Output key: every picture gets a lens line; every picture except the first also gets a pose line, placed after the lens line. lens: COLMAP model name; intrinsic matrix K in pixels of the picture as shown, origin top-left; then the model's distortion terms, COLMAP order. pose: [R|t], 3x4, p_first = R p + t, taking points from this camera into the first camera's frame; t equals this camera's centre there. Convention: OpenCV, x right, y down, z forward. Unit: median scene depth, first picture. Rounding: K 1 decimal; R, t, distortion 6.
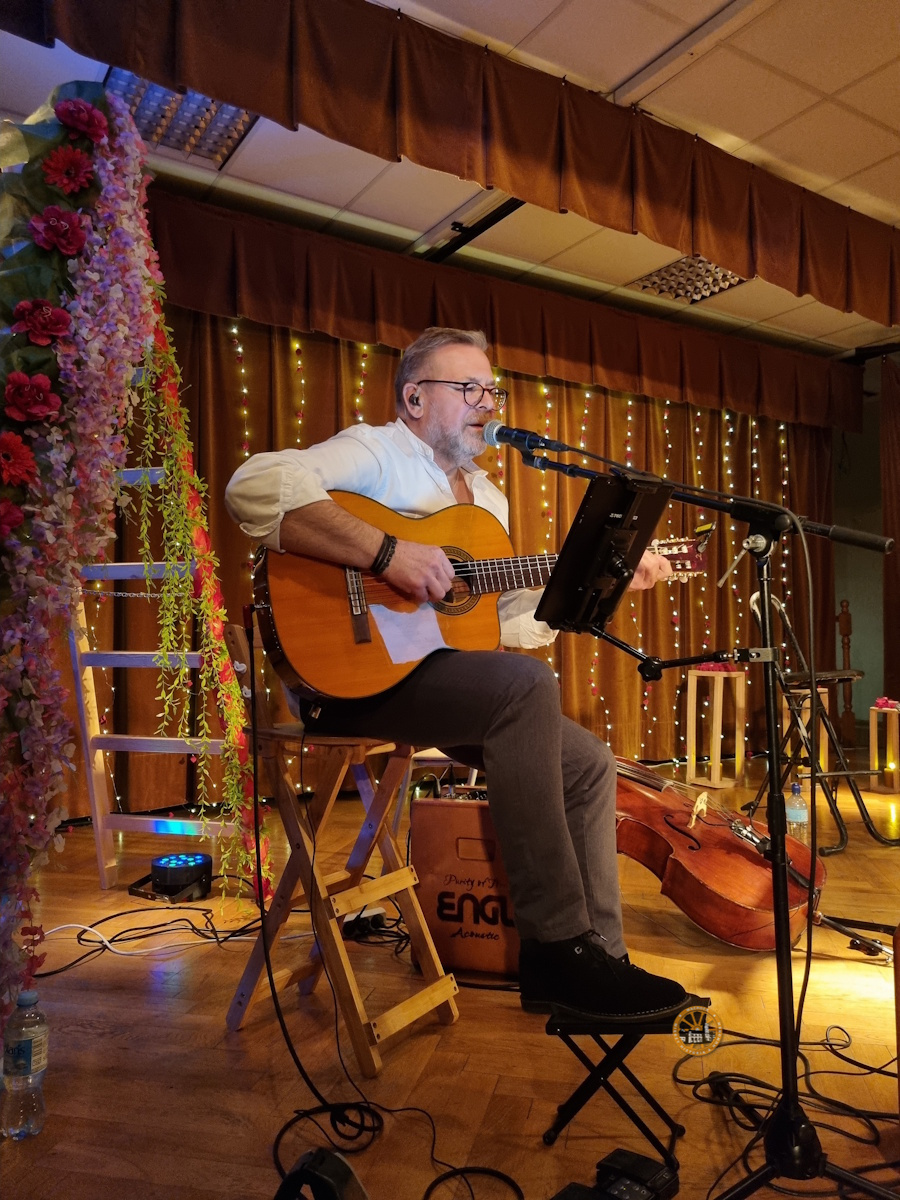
lens RADIAL K [[897.1, 0, 450.0], [0, 897.1, 600.0], [0, 0, 1]] dist [0.048057, -0.032410]
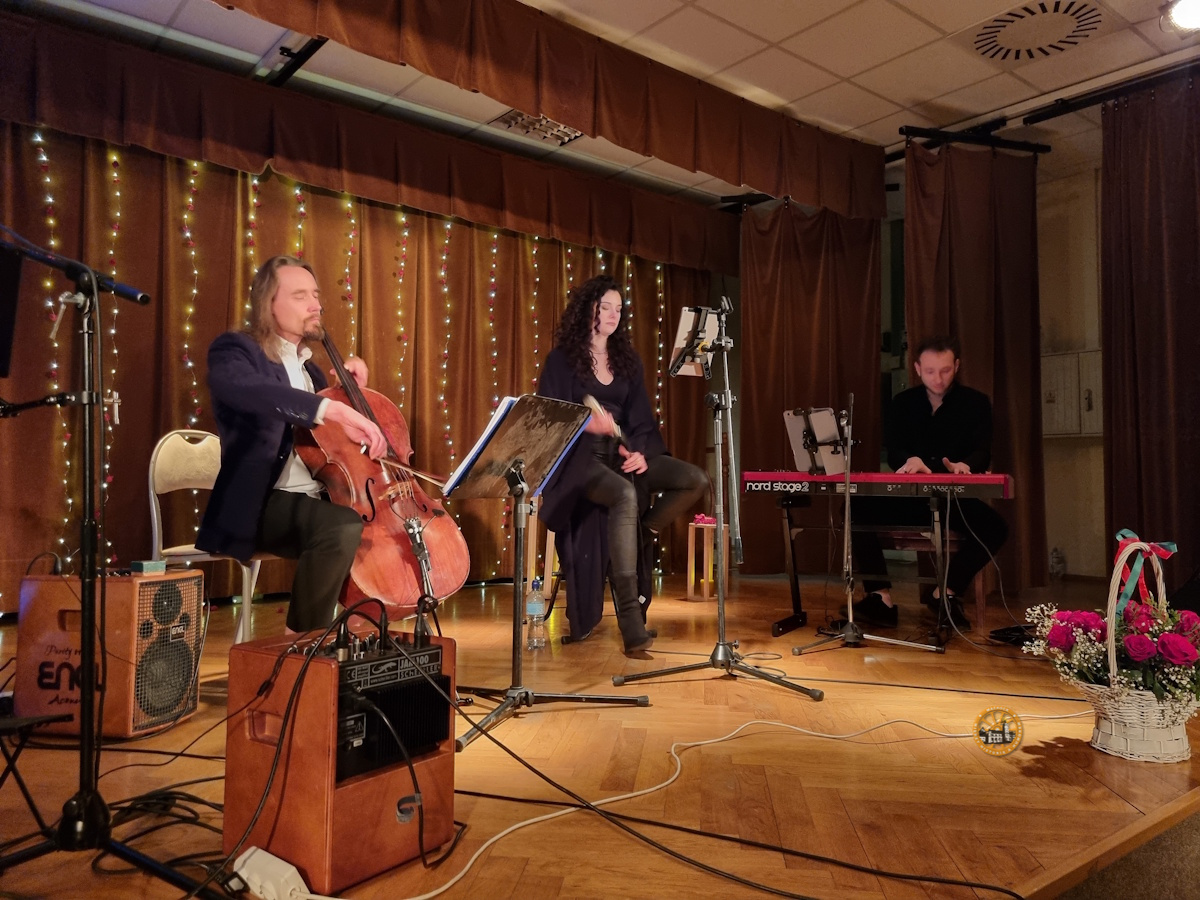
lens RADIAL K [[897.1, 0, 599.4], [0, 897.1, 444.1], [0, 0, 1]] dist [0.048057, -0.032410]
pose [[0.993113, 0.013297, 0.116402, 0.245221], [-0.012629, 0.999899, -0.006475, 0.033756], [-0.116476, 0.004960, 0.993181, -0.060819]]
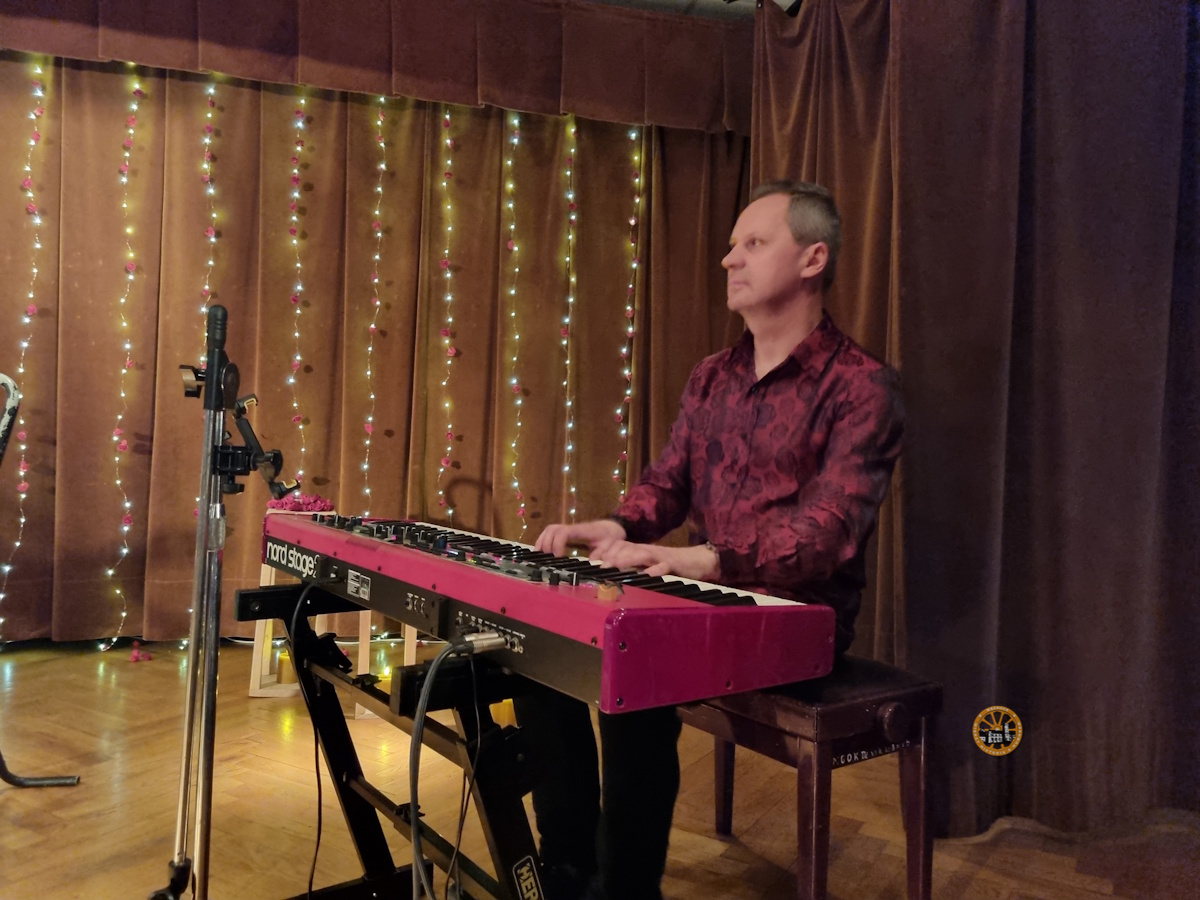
lens RADIAL K [[897.1, 0, 599.4], [0, 897.1, 444.1], [0, 0, 1]] dist [0.048057, -0.032410]
pose [[0.948364, 0.027820, -0.315962, 0.764098], [-0.016709, 0.999145, 0.037821, 0.006575], [0.316744, -0.030588, 0.948018, 0.519346]]
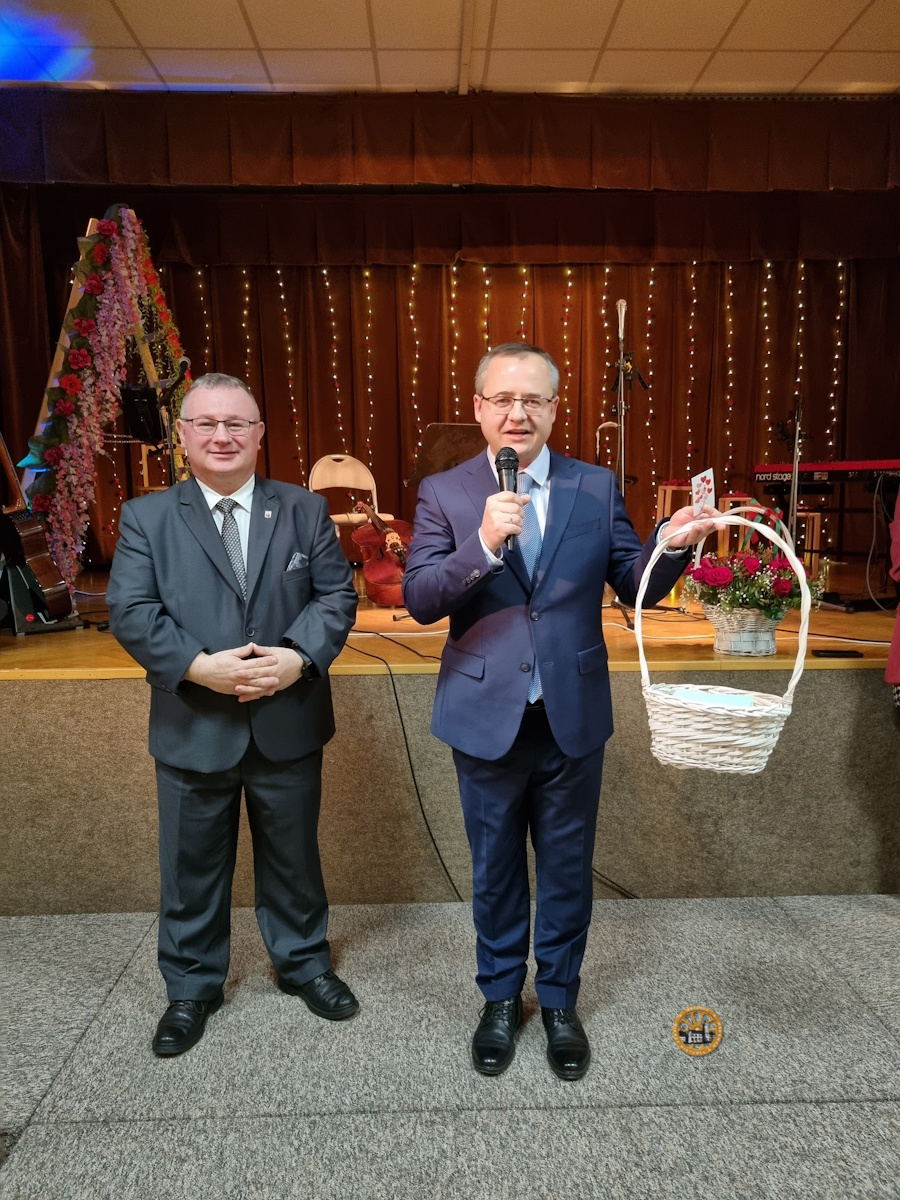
lens RADIAL K [[897.1, 0, 450.0], [0, 897.1, 600.0], [0, 0, 1]] dist [0.048057, -0.032410]
pose [[0.855270, 0.052932, -0.515472, 0.760387], [0.029242, 0.988254, 0.149999, 0.040989], [0.517356, -0.143363, 0.843676, -0.303549]]
